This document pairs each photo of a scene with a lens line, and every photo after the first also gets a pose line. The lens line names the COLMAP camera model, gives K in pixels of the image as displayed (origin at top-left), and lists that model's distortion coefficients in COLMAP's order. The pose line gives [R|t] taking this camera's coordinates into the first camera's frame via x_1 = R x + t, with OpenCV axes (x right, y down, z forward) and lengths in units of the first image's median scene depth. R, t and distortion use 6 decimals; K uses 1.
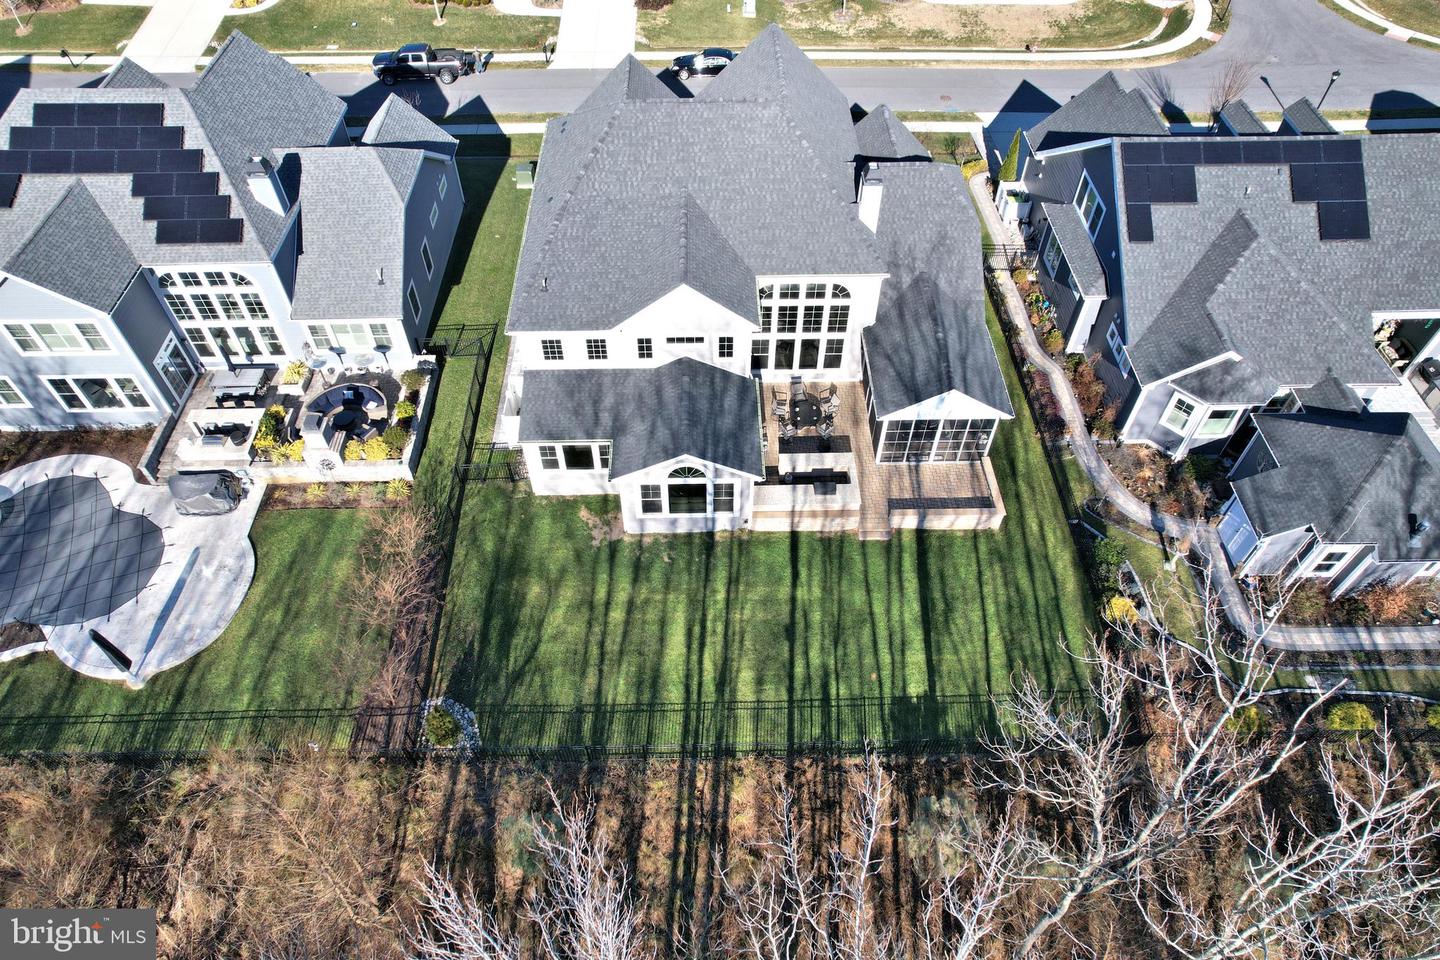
lens RADIAL K [[919.1, 0, 715.1], [0, 919.1, 487.1], [0, 0, 1]] dist [-0.069737, 0.060837]
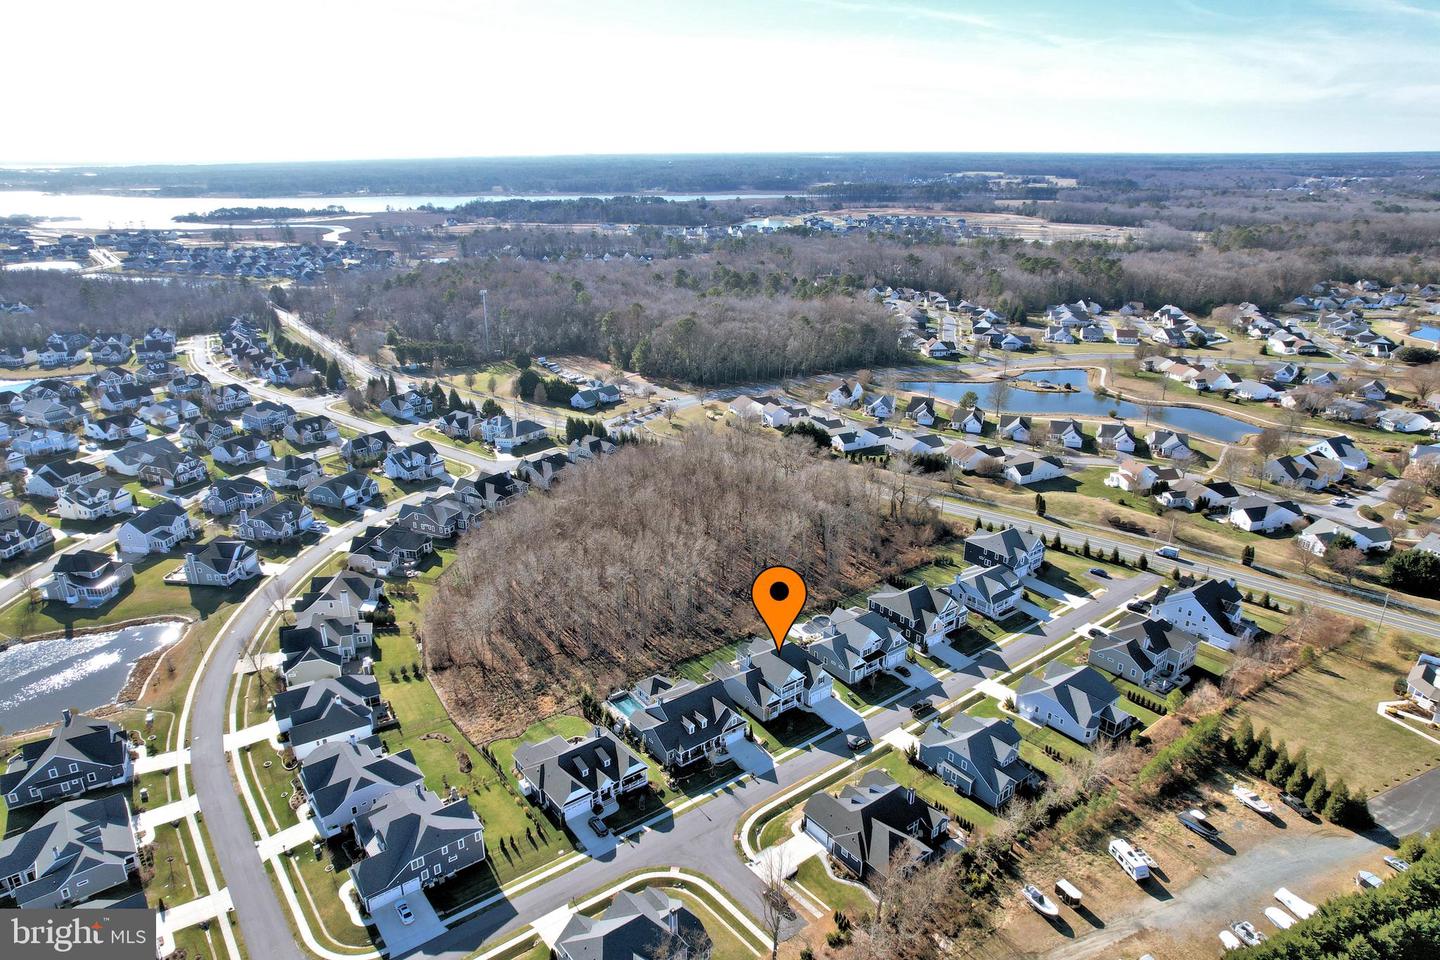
lens RADIAL K [[919.1, 0, 715.1], [0, 919.1, 487.1], [0, 0, 1]] dist [-0.069737, 0.060837]
pose [[-0.805449, 0.212933, -0.553093, 3.064708], [-0.450748, 0.385845, 0.804953, -4.920096], [0.384810, 0.897654, -0.214799, 1.136169]]
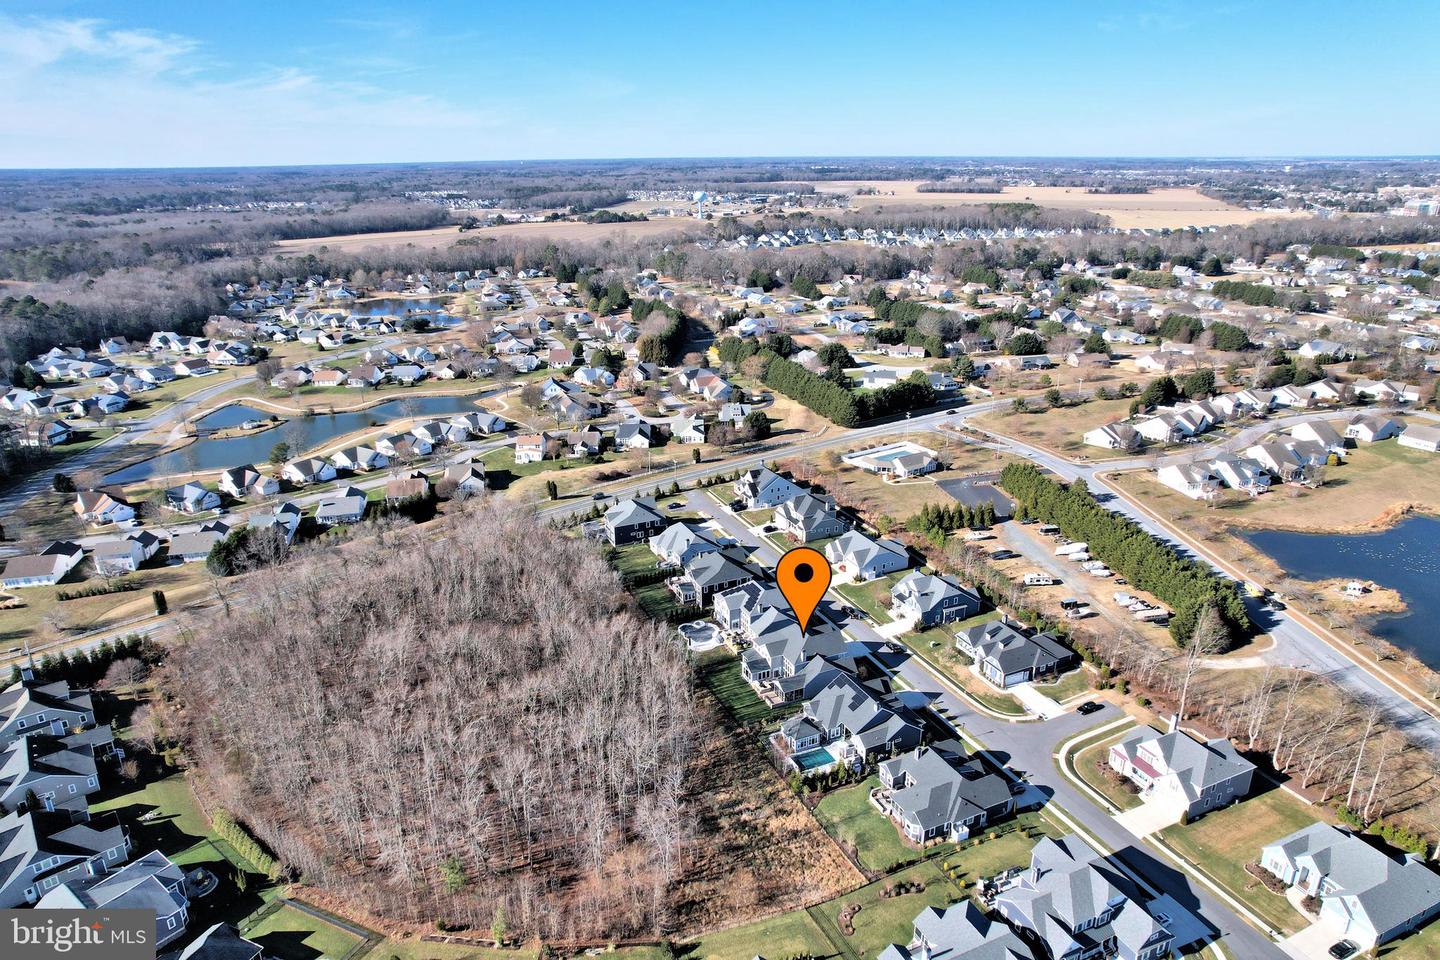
lens RADIAL K [[919.1, 0, 715.1], [0, 919.1, 487.1], [0, 0, 1]] dist [-0.069737, 0.060837]
pose [[0.395781, 0.313310, -0.863246, 4.329721], [-0.699421, 0.711994, -0.062256, -0.311417], [0.595120, 0.628412, 0.500929, -2.693299]]
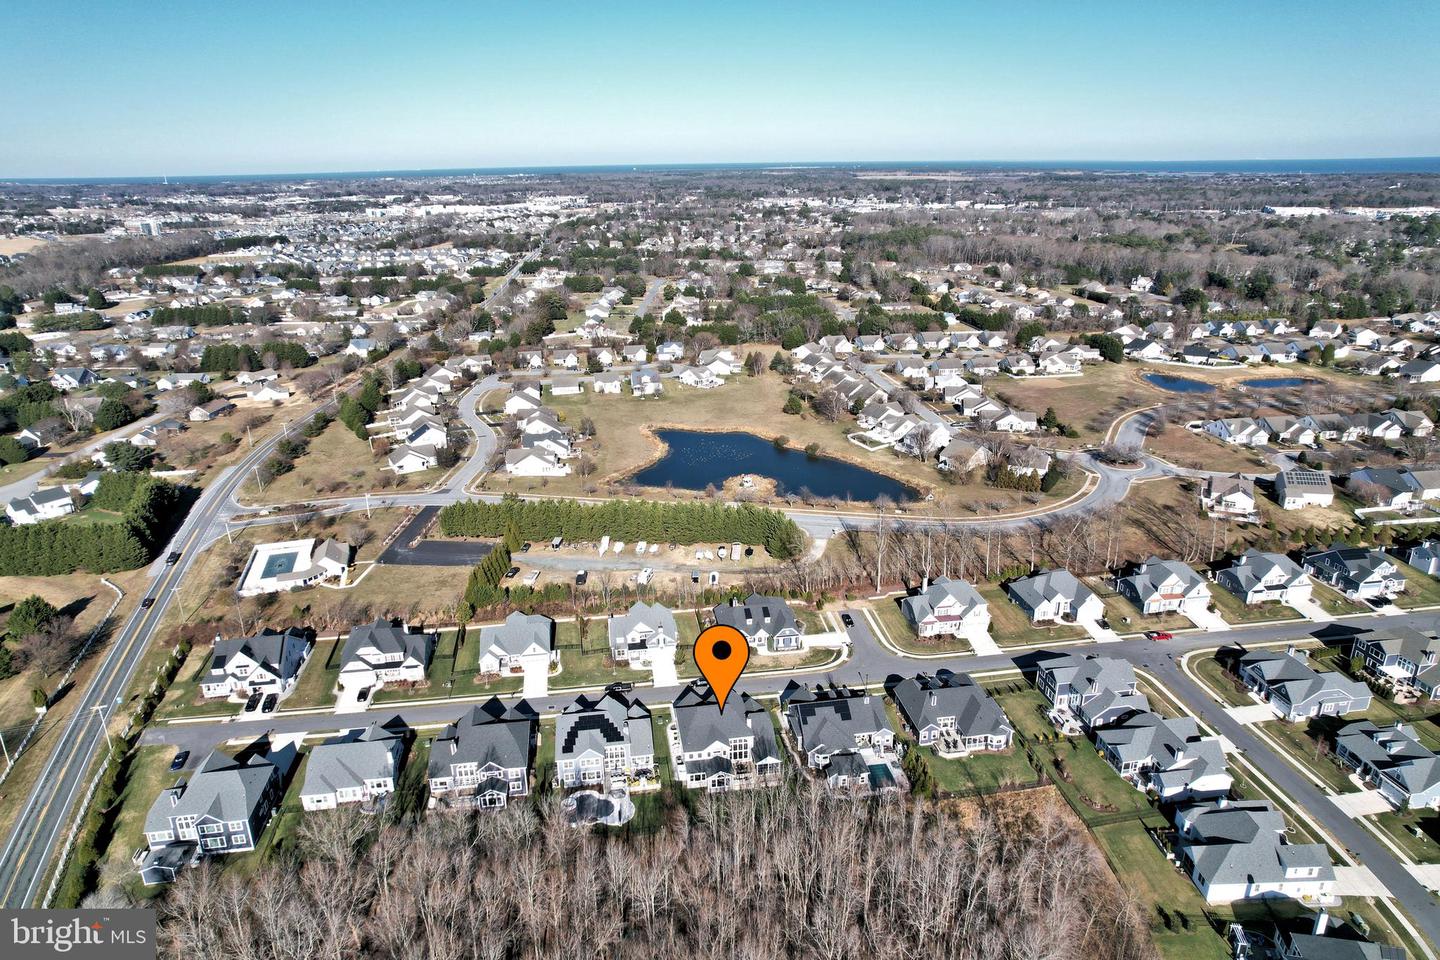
lens RADIAL K [[919.1, 0, 715.1], [0, 919.1, 487.1], [0, 0, 1]] dist [-0.069737, 0.060837]
pose [[0.991766, -0.056376, 0.114985, -0.504526], [0.106811, 0.859496, -0.499858, 1.037185], [-0.070649, 0.508023, 0.858441, -3.834232]]
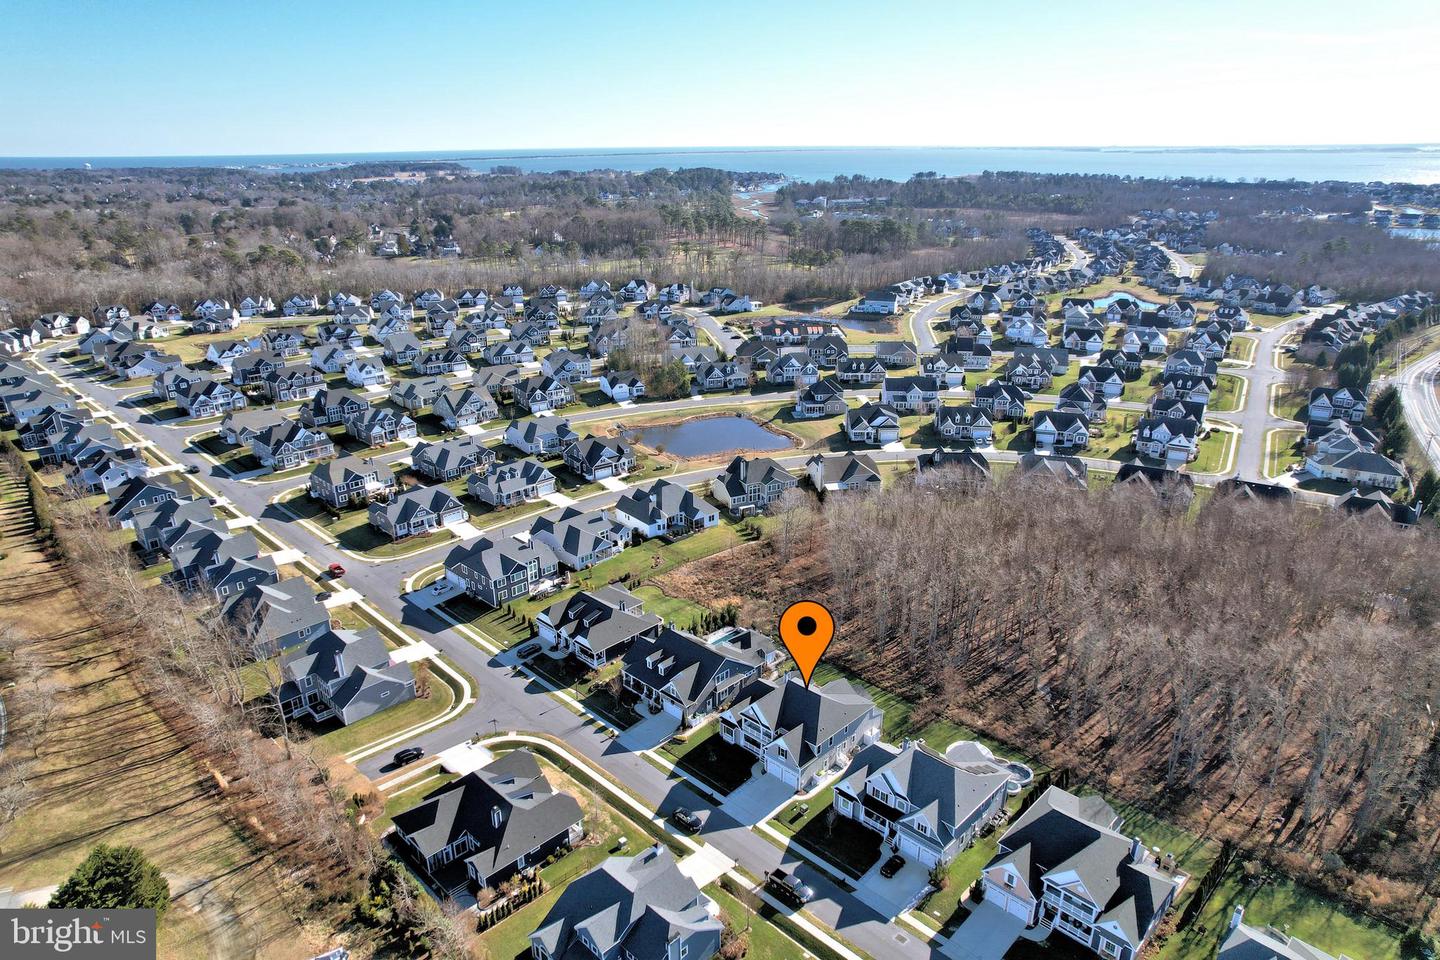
lens RADIAL K [[919.1, 0, 715.1], [0, 919.1, 487.1], [0, 0, 1]] dist [-0.069737, 0.060837]
pose [[-0.697269, -0.248880, 0.672216, -2.121677], [0.556370, 0.403384, 0.726453, -3.751920], [-0.451960, 0.880534, -0.142798, 0.946336]]
